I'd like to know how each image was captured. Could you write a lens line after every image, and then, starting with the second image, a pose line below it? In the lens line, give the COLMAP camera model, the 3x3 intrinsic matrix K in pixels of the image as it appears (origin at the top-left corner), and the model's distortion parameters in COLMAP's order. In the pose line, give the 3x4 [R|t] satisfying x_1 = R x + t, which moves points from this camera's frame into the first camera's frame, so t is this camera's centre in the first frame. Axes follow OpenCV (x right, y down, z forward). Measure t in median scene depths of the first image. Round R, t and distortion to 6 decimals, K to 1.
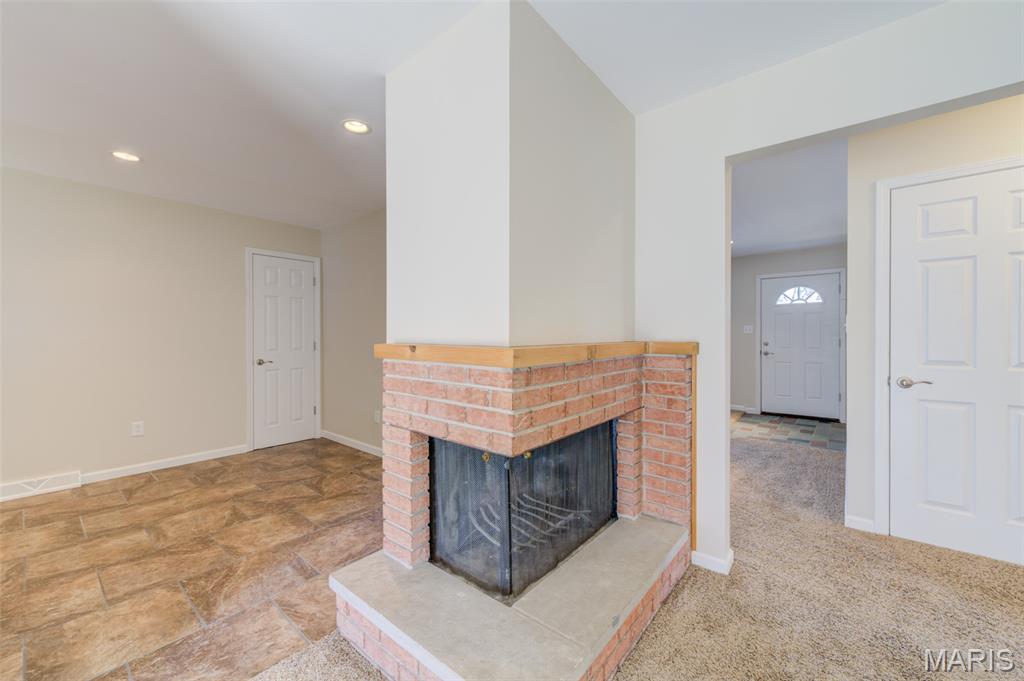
lens RADIAL K [[406.2, 0, 500.2], [0, 406.2, 337.7], [0, 0, 1]] dist [0.000713, 0.000177]
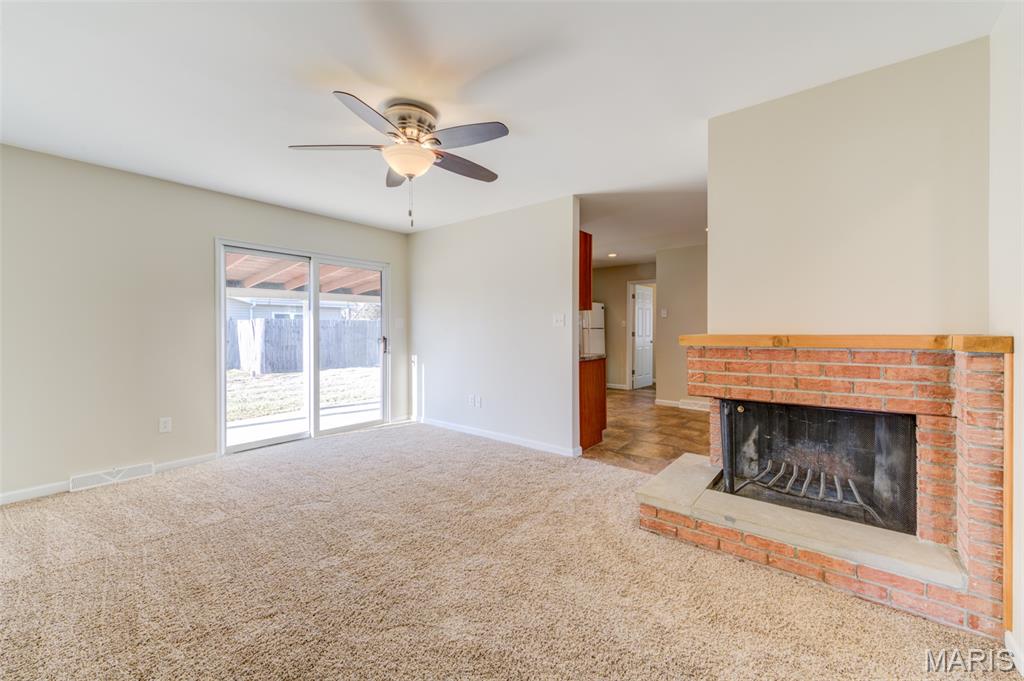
lens RADIAL K [[424.1, 0, 542.4], [0, 424.1, 330.4], [0, 0, 1]] dist [0.001286, 0.000261]
pose [[0.052768, -0.004708, -0.998596, 1.376790], [-0.007498, 0.999959, -0.005111, 0.013653], [0.998579, 0.007757, 0.052730, 0.178390]]
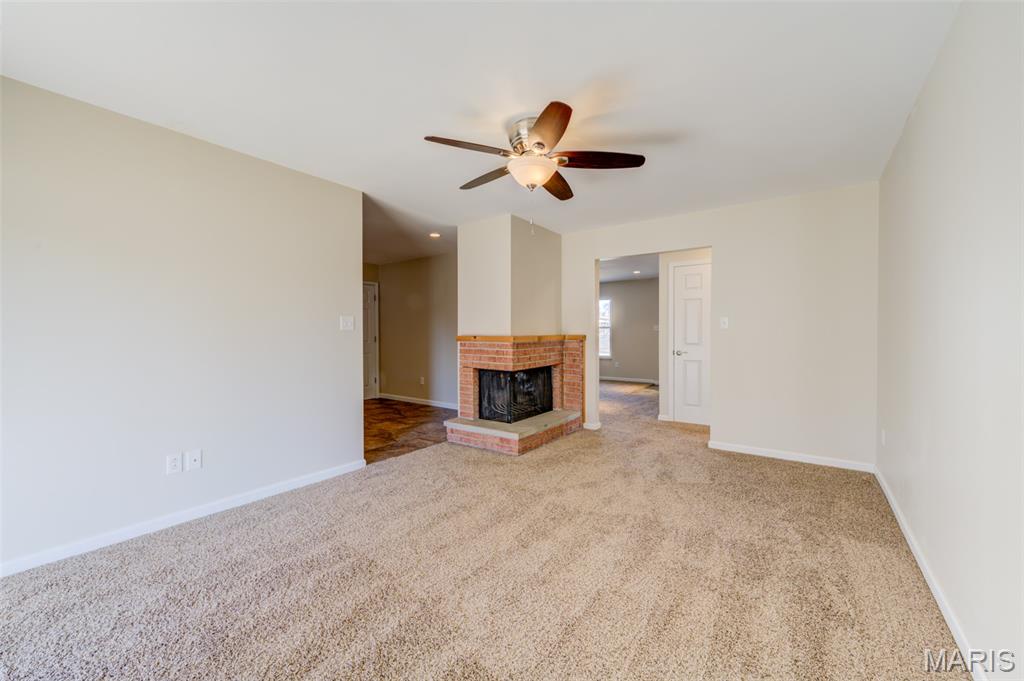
lens RADIAL K [[405.3, 0, 520.7], [0, 405.3, 333.5], [0, 0, 1]] dist [0.000955, -0.000351]
pose [[0.992784, -0.002292, 0.119894, -0.205213], [0.002433, 0.999997, -0.001028, 0.004130], [-0.119891, 0.001313, 0.992786, -1.530022]]
